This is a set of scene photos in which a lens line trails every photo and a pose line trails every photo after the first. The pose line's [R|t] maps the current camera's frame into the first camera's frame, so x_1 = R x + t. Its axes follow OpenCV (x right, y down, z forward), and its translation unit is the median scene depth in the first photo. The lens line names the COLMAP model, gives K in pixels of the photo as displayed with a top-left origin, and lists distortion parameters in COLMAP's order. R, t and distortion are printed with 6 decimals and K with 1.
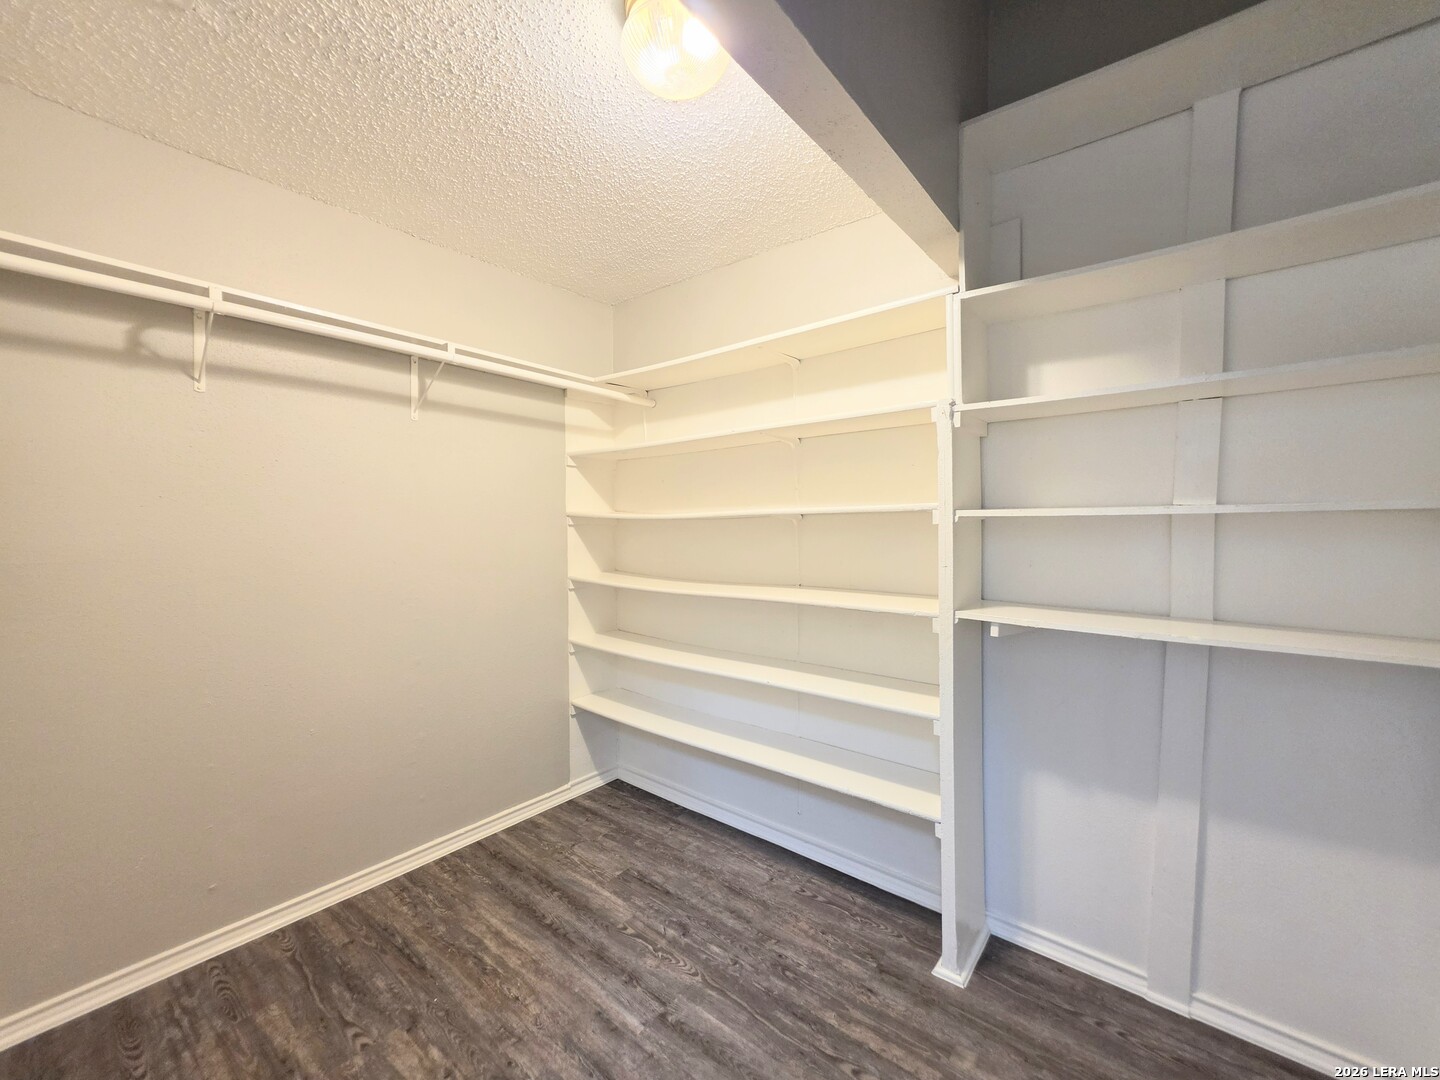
lens RADIAL K [[579.7, 0, 722.4], [0, 579.7, 537.1], [0, 0, 1]] dist [-0.006226, 0.002233]
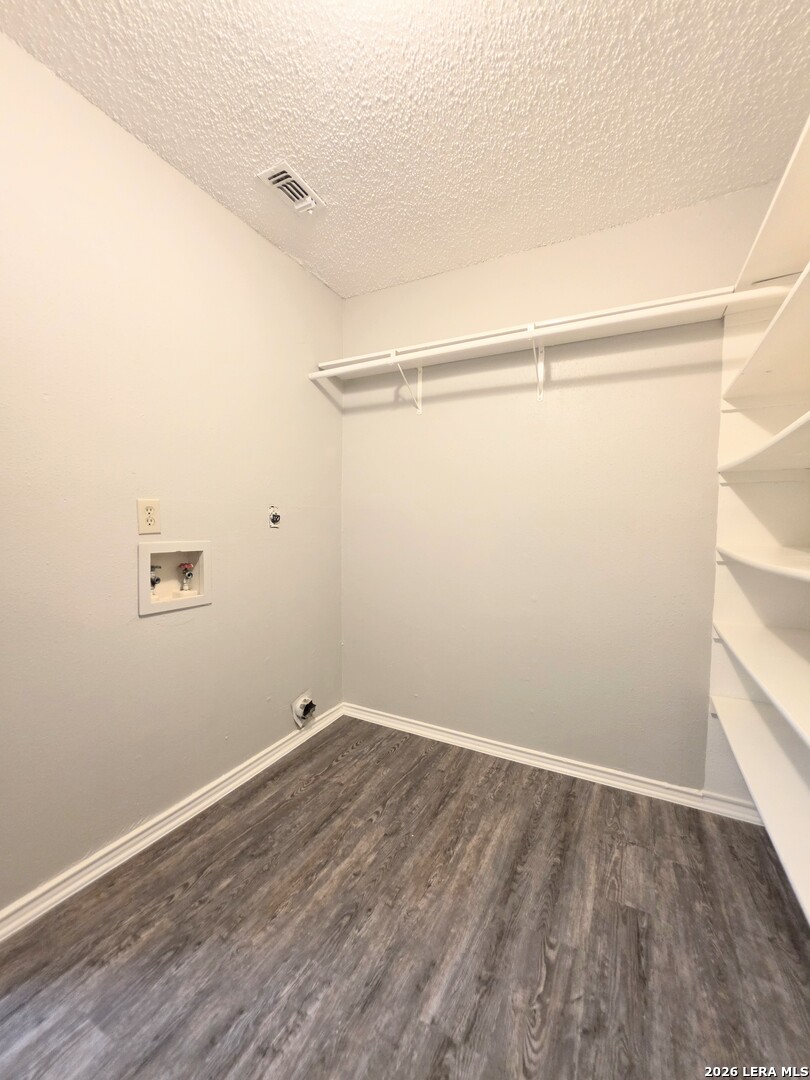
lens RADIAL K [[434.8, 0, 411.2], [0, 434.8, 542.1], [0, 0, 1]] dist [-0.006226, 0.002233]
pose [[0.197473, 0.045354, -0.979259, 0.382584], [-0.036514, 0.998576, 0.038885, 0.081192], [0.979628, 0.028078, 0.198848, 0.676174]]
